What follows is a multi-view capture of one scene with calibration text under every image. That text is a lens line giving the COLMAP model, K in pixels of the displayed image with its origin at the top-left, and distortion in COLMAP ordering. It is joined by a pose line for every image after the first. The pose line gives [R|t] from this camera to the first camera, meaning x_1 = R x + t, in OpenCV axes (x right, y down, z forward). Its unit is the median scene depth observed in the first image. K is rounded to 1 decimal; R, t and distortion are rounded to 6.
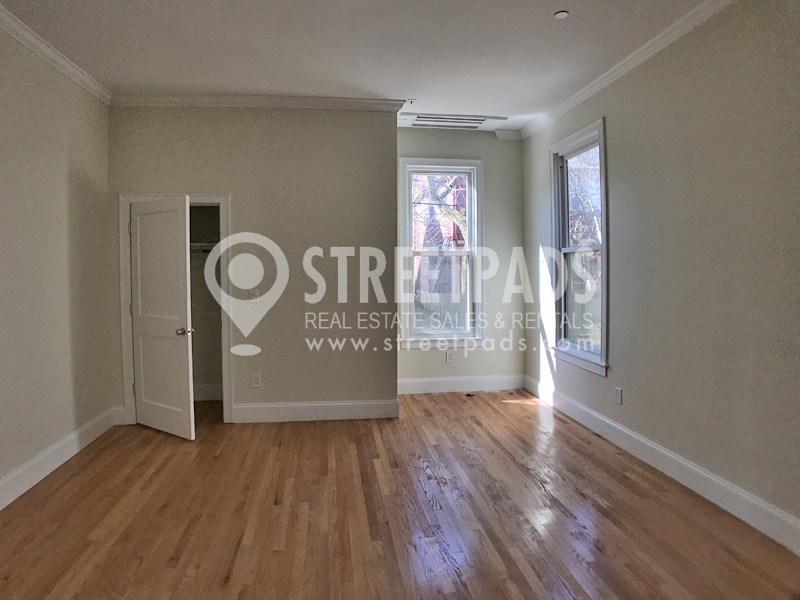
lens RADIAL K [[468.9, 0, 386.2], [0, 468.9, 292.9], [0, 0, 1]] dist [-0.104654, 0.034080]
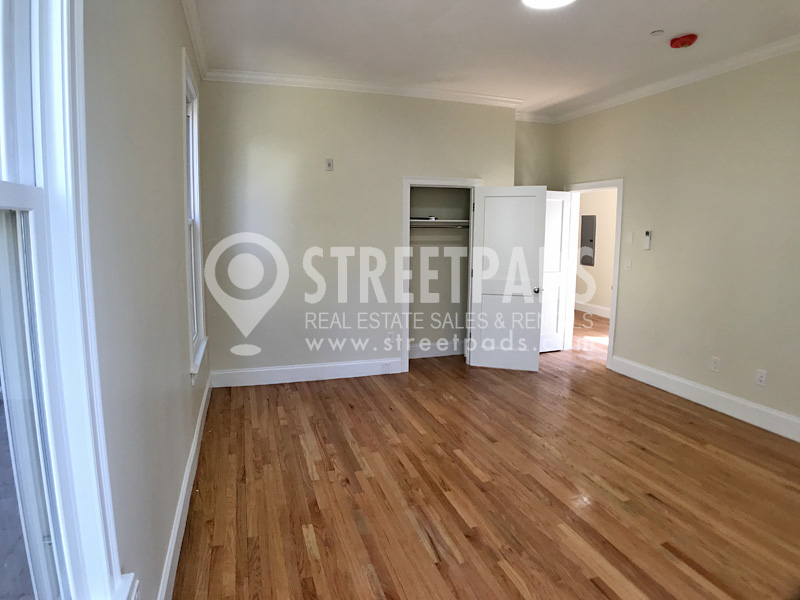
lens RADIAL K [[468.9, 0, 386.2], [0, 468.9, 292.9], [0, 0, 1]] dist [-0.104654, 0.034080]
pose [[-0.984914, 0.018402, -0.172062, 0.498261], [-0.013093, 0.983553, 0.180143, -0.137048], [0.172547, 0.179678, -0.968475, 1.852384]]
